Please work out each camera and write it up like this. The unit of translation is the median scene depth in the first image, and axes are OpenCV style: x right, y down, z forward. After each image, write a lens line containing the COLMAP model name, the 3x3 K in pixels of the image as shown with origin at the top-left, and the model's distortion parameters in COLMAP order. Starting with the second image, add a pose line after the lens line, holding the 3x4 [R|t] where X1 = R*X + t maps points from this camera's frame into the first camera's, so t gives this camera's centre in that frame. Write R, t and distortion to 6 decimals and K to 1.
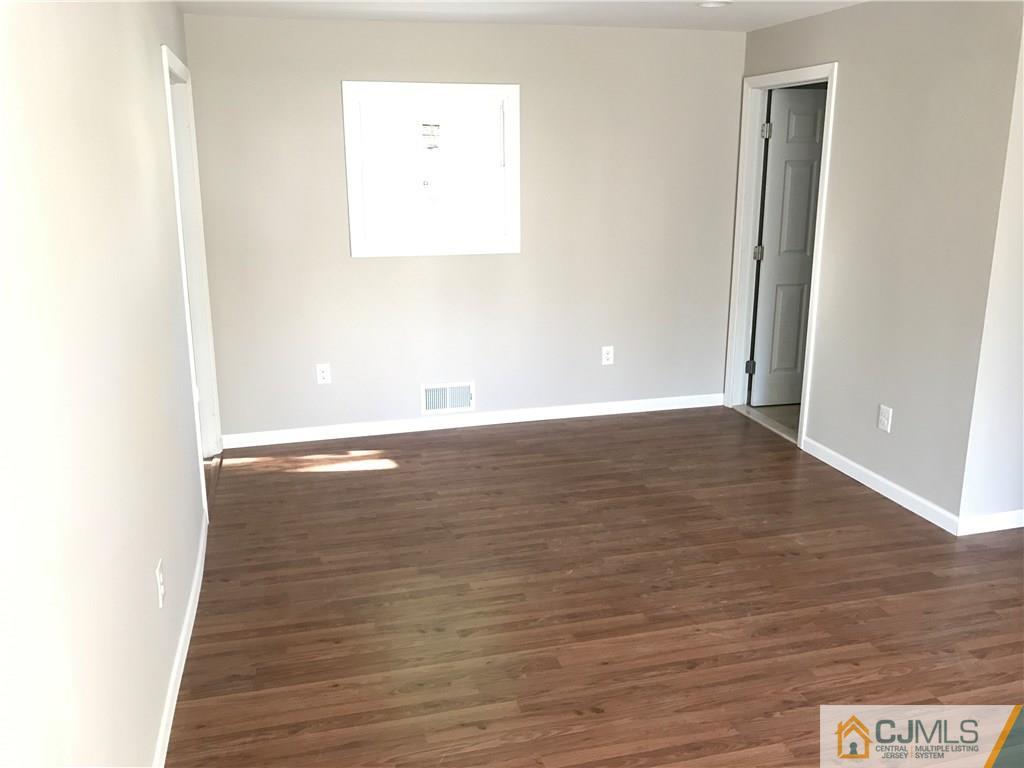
lens RADIAL K [[829.6, 0, 511.9], [0, 829.6, 370.5], [0, 0, 1]] dist [0.064338, -0.109801]
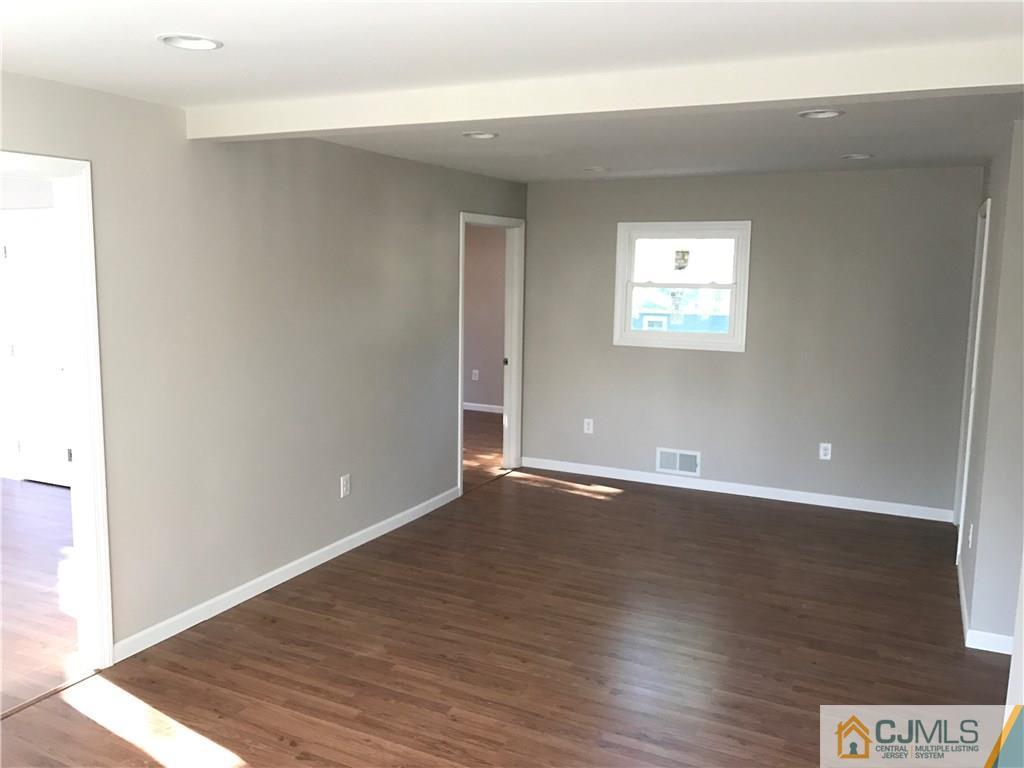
lens RADIAL K [[829.6, 0, 511.9], [0, 829.6, 370.5], [0, 0, 1]] dist [0.064338, -0.109801]
pose [[0.748781, 0.092648, -0.656311, 0.596602], [-0.177607, 0.982018, -0.064004, 0.024509], [0.638579, 0.164490, 0.751771, -0.139581]]
